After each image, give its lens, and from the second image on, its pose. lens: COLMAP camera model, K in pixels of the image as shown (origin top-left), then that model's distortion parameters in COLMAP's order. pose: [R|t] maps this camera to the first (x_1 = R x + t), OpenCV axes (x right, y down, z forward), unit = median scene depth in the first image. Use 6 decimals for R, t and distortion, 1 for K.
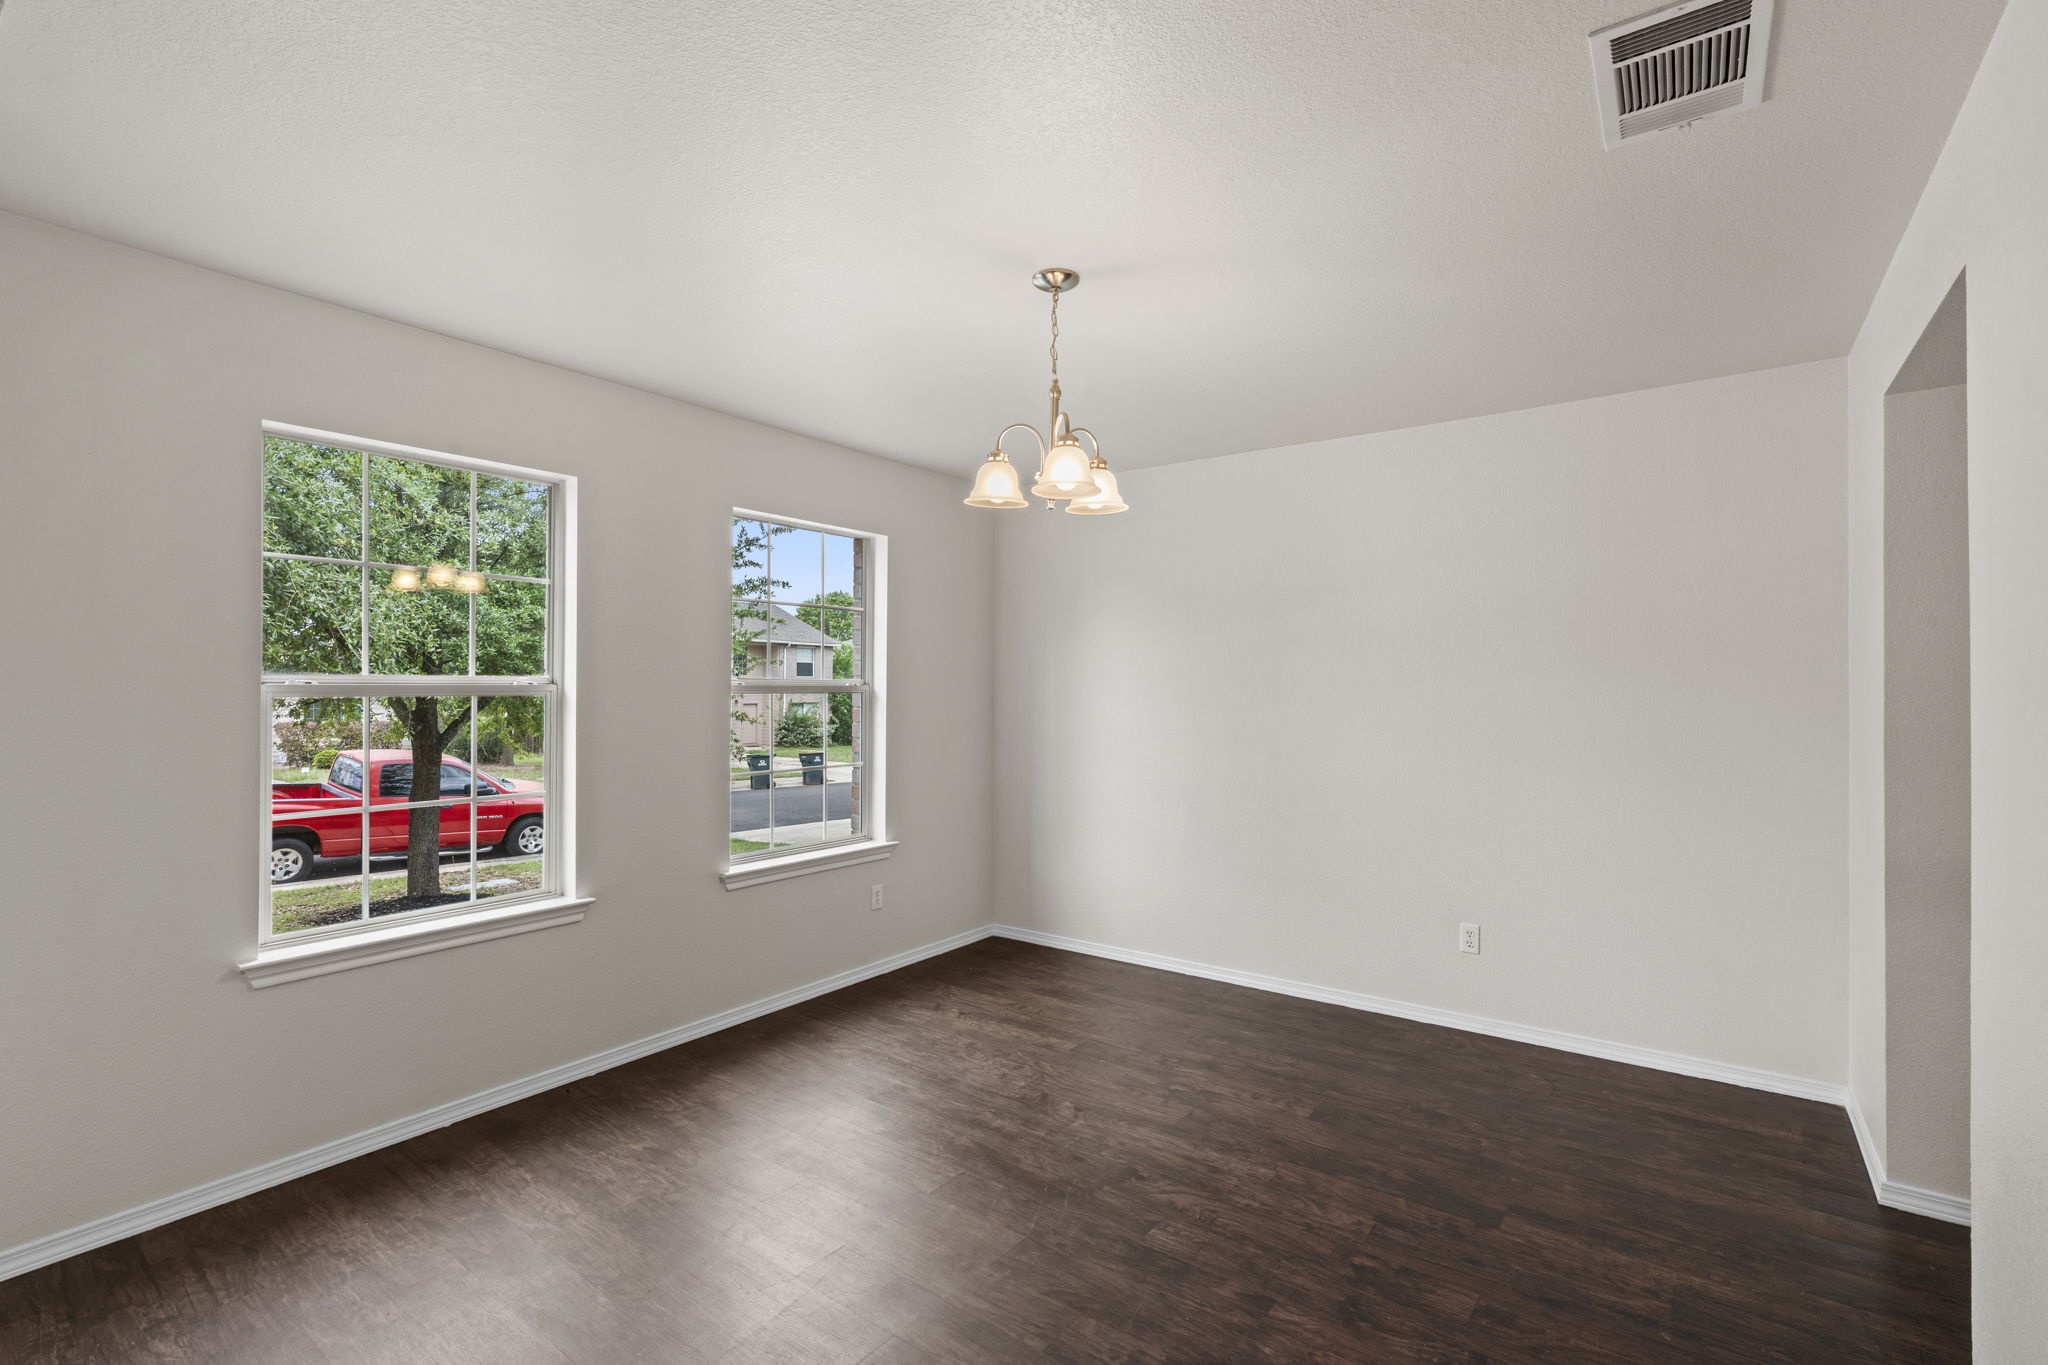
lens RADIAL K [[961.2, 0, 1020.7], [0, 961.2, 675.9], [0, 0, 1]] dist [-0.004006, 0.000563]
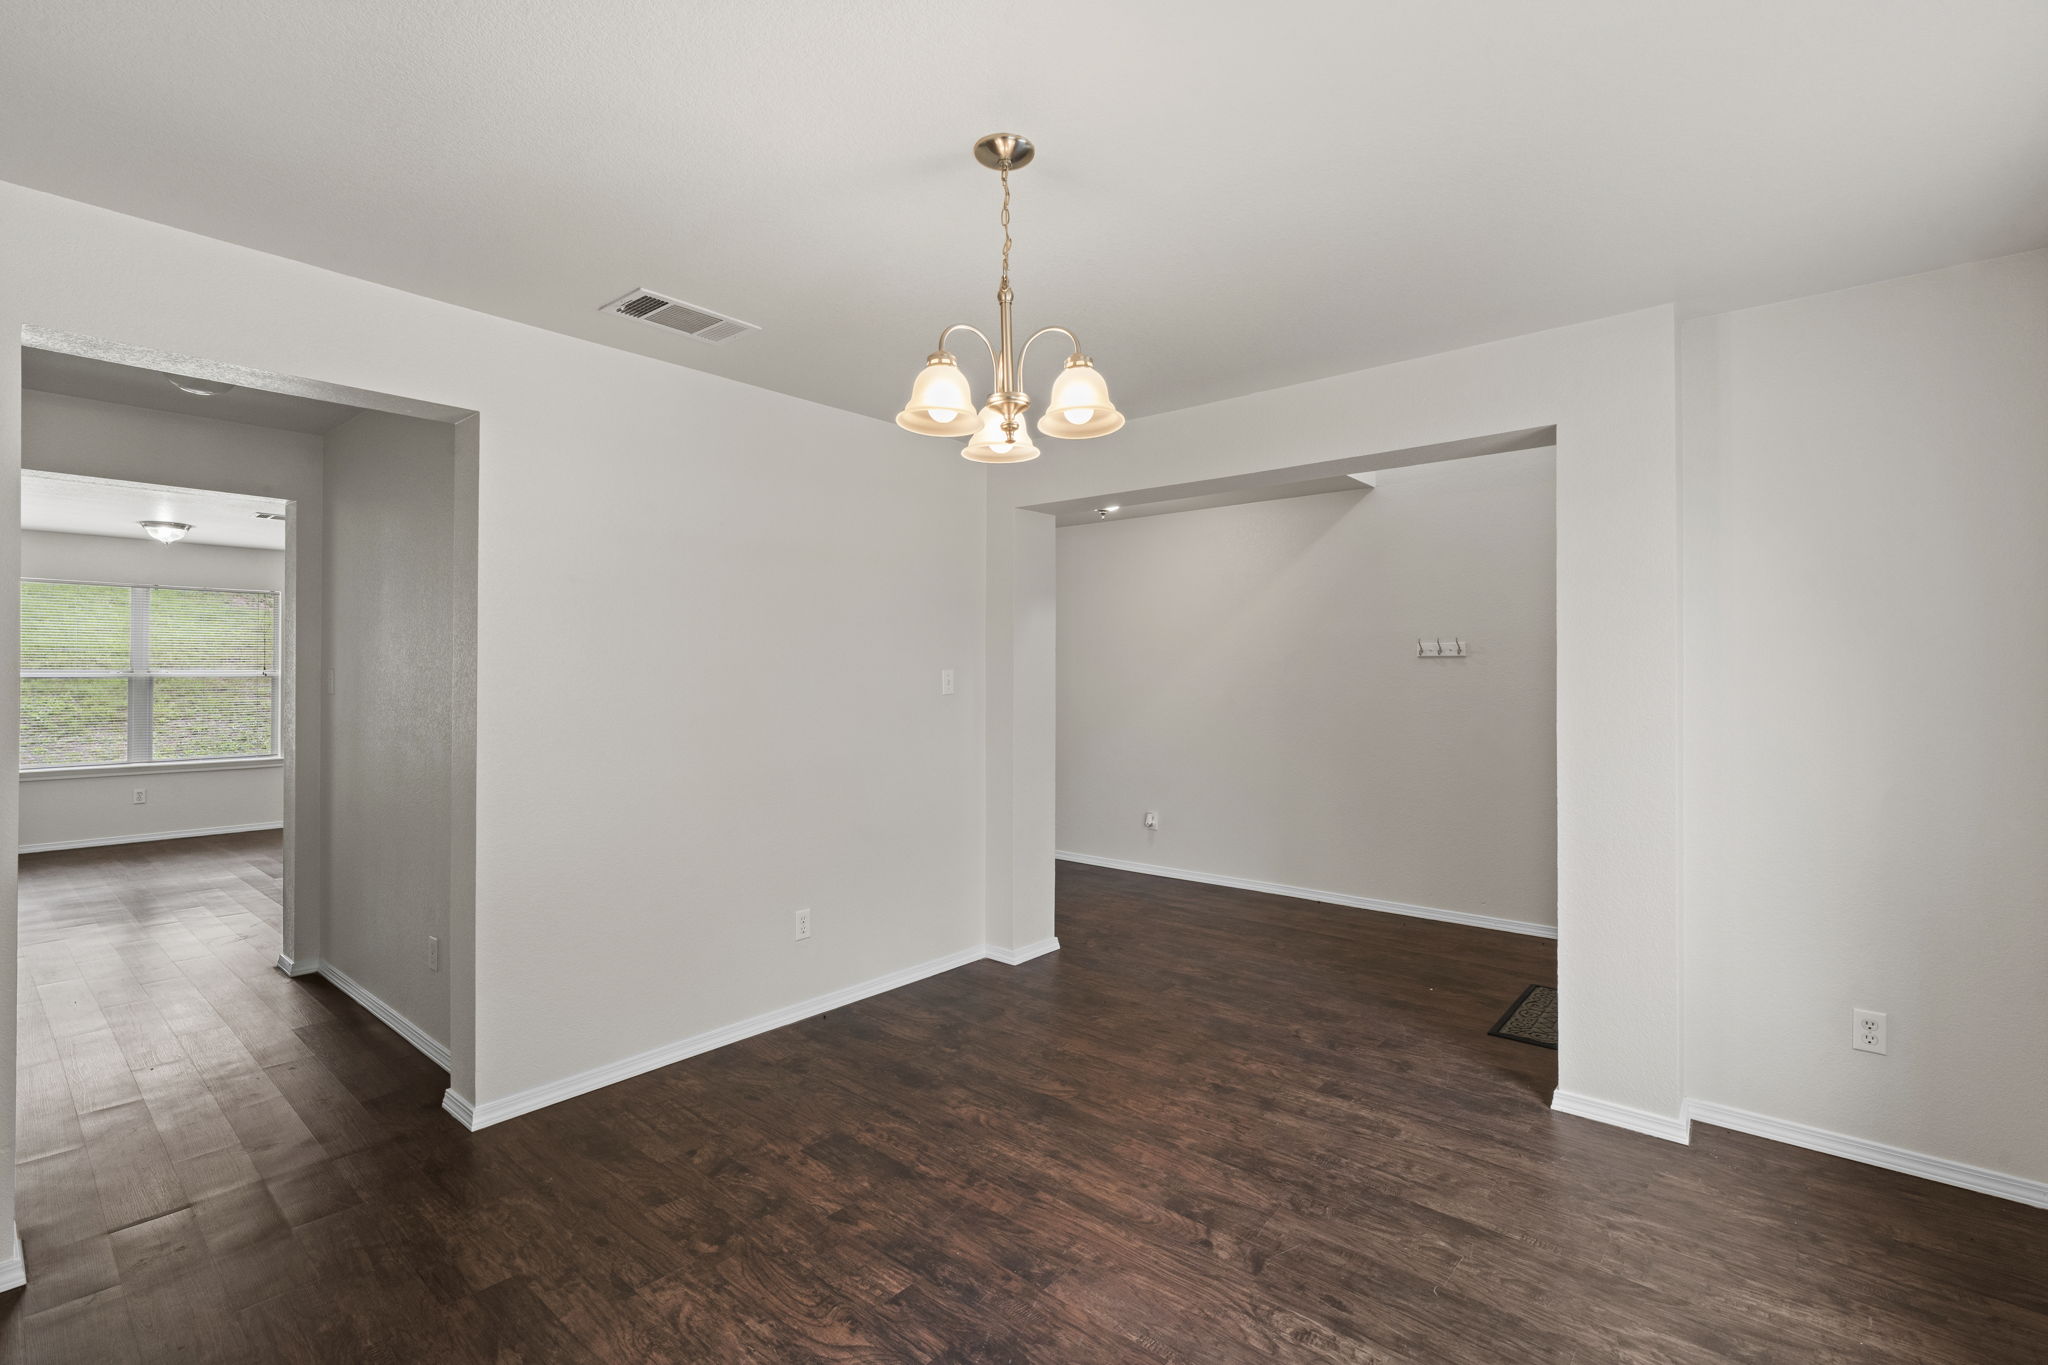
lens RADIAL K [[961.2, 0, 1020.7], [0, 961.2, 675.9], [0, 0, 1]] dist [-0.004006, 0.000563]
pose [[-0.997382, -0.003867, 0.072215, -0.036545], [-0.004659, 0.999931, -0.010806, 0.024980], [-0.072168, -0.011114, -0.997331, 1.947301]]
